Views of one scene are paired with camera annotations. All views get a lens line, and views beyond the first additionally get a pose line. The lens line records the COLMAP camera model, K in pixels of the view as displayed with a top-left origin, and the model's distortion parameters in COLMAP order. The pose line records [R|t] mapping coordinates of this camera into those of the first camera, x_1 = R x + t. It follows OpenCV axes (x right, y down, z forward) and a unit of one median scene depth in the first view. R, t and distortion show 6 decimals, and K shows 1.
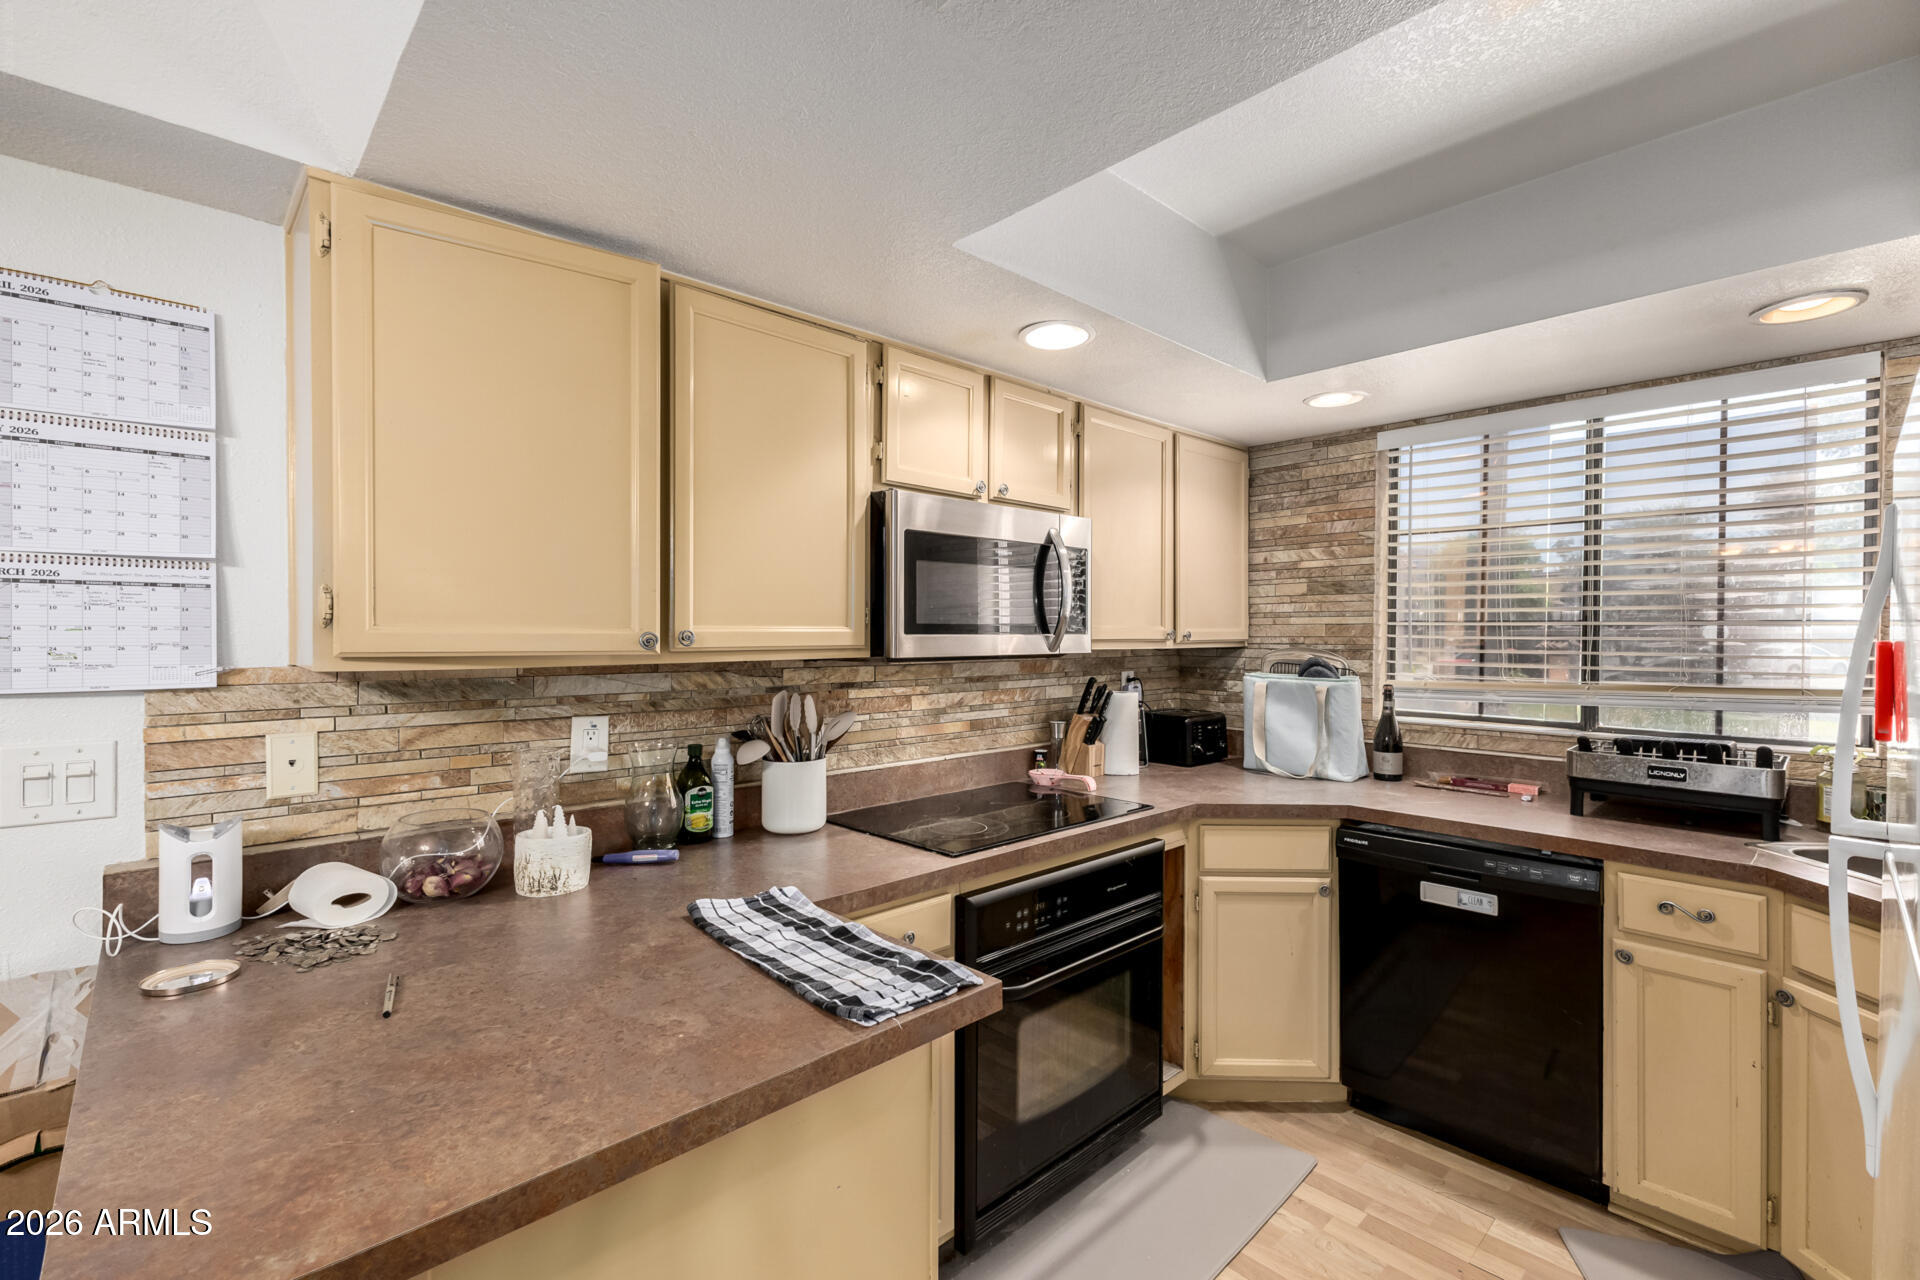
lens RADIAL K [[835.2, 0, 953.8], [0, 835.2, 637.2], [0, 0, 1]] dist [0.010441, -0.001294]
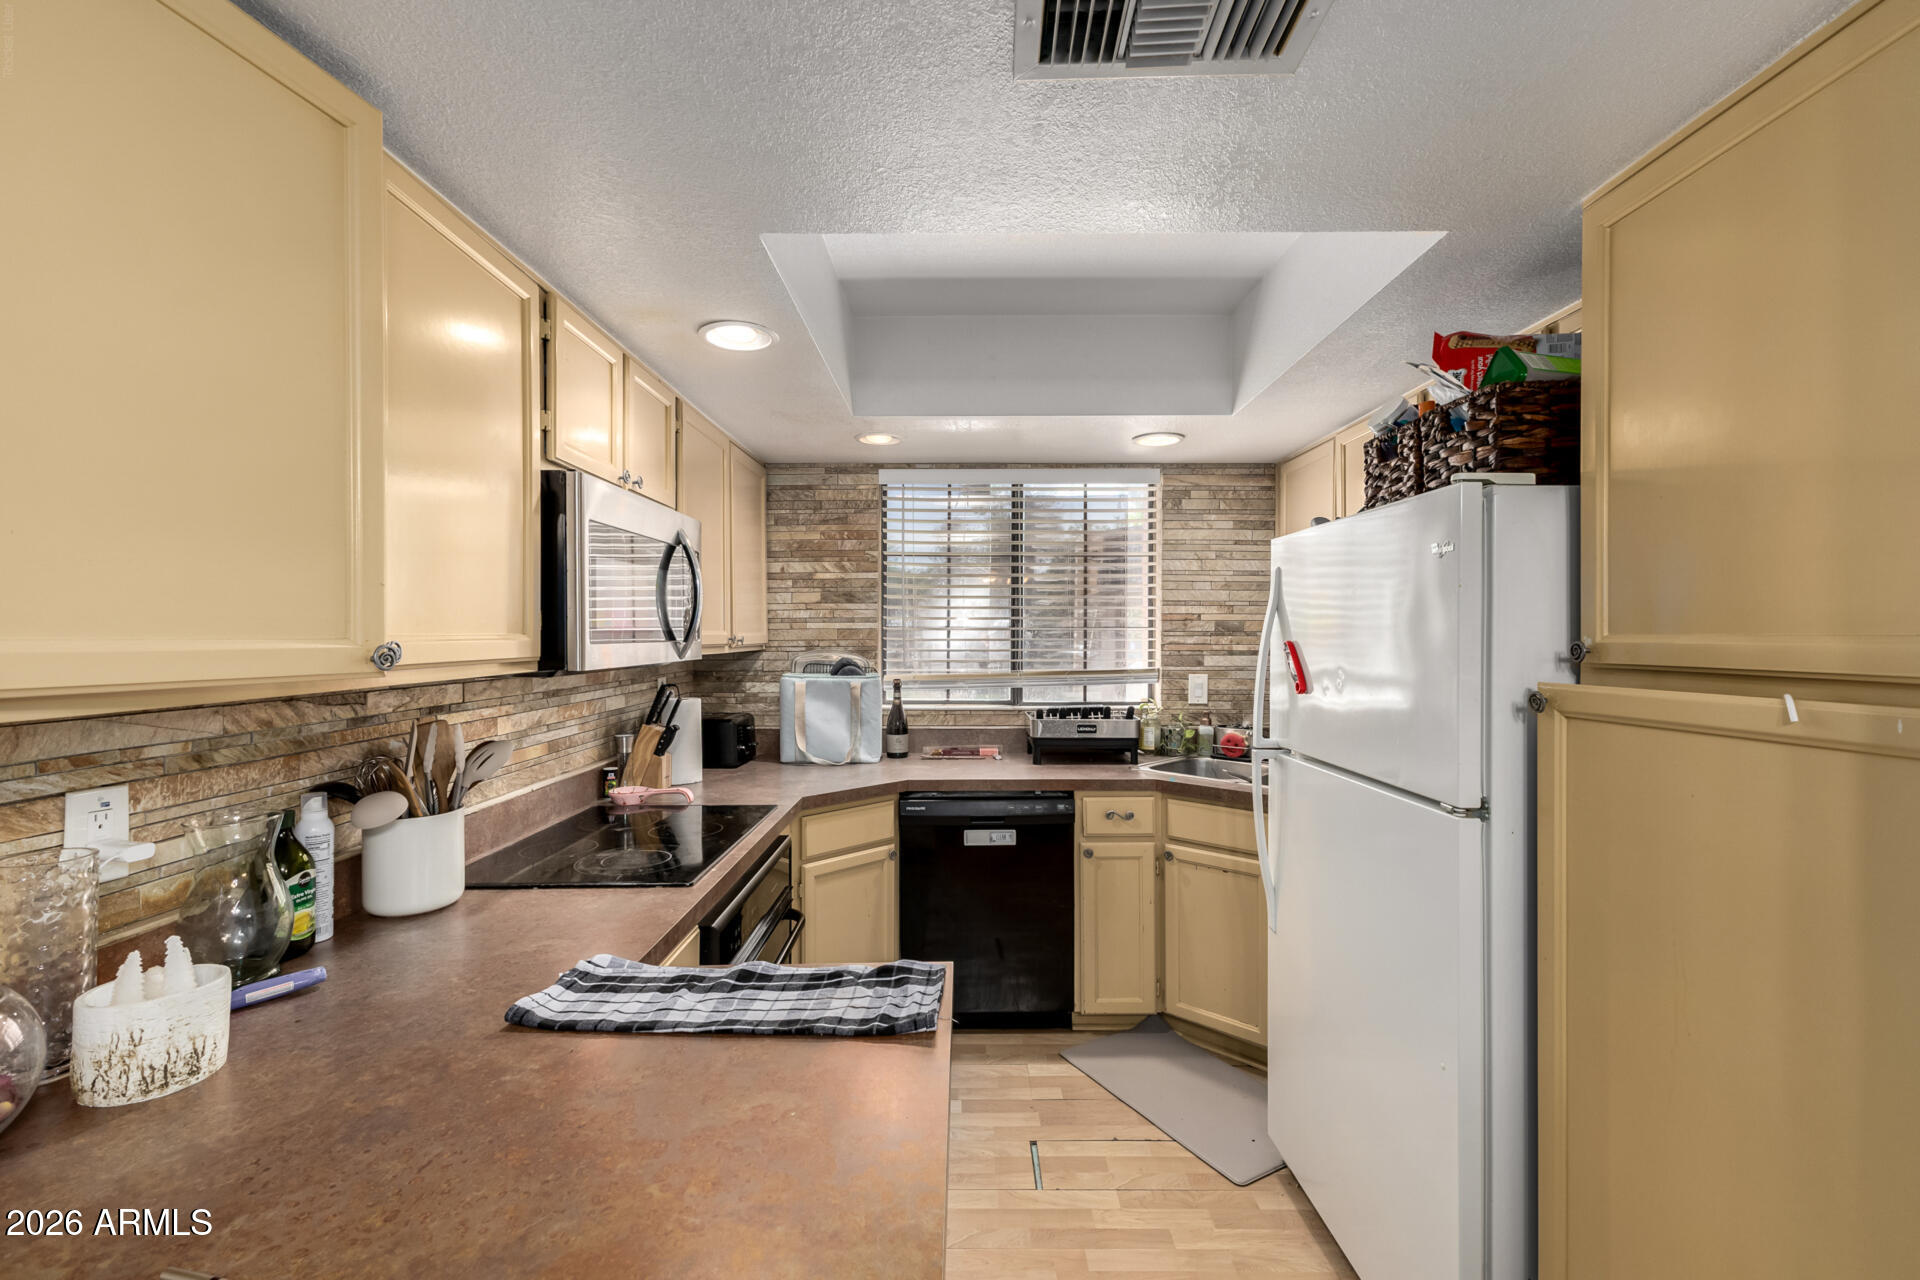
lens RADIAL K [[835.2, 0, 958.8], [0, 835.2, 636.7], [0, 0, 1]] dist [0.010441, -0.001294]
pose [[0.688601, -0.006932, 0.725107, -0.394184], [0.008795, 0.999961, 0.001208, -0.006998], [-0.725087, 0.005546, 0.688635, 0.132787]]
